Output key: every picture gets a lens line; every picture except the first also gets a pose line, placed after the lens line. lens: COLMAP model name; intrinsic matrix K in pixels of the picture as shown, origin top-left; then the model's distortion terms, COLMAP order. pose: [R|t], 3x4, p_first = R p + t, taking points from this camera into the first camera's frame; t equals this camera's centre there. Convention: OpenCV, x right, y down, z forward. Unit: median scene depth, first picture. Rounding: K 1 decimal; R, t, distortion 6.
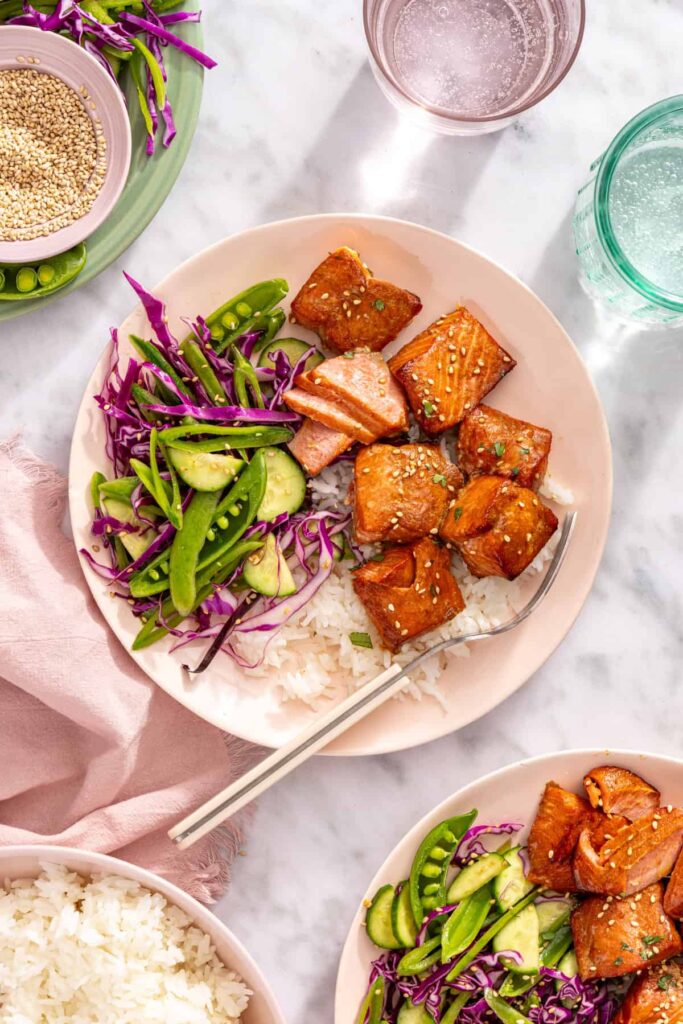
lens RADIAL K [[2782.4, 0, 341.2], [0, 2782.4, 511.9], [0, 0, 1]] dist [0.095566, 0.000000]
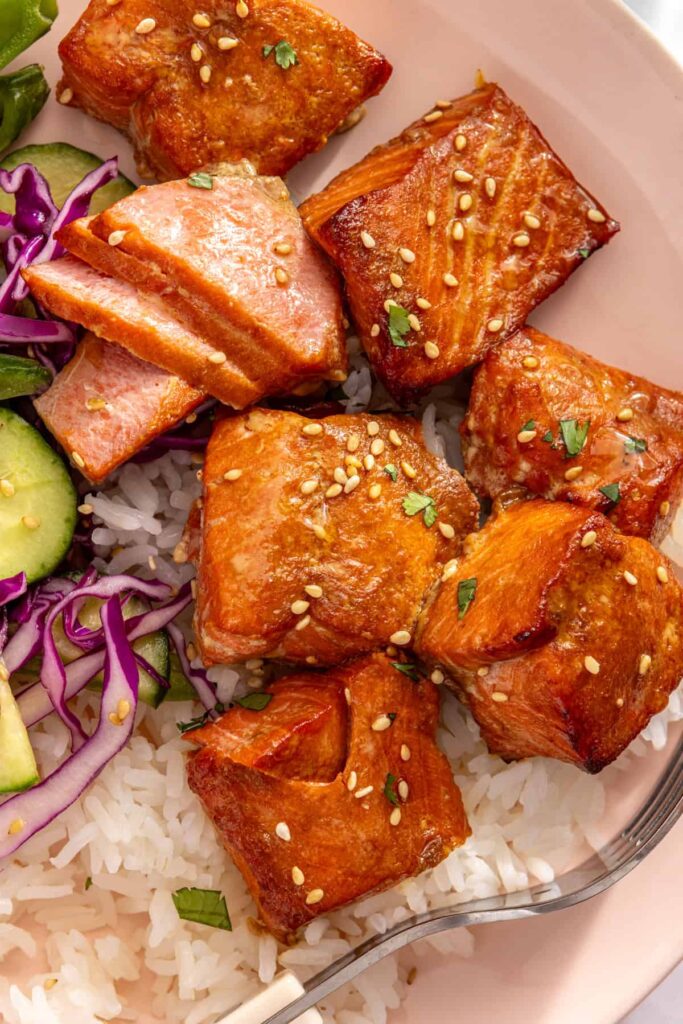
lens RADIAL K [[2452.0, 0, 381.5], [0, 2452.0, 504.6], [0, 0, 1]] dist [0.064874, 0.000000]
pose [[0.997433, 0.041677, 0.058228, 0.009882], [-0.039304, 0.998373, -0.041311, 0.002541], [-0.059855, 0.038916, 0.997448, 0.654608]]
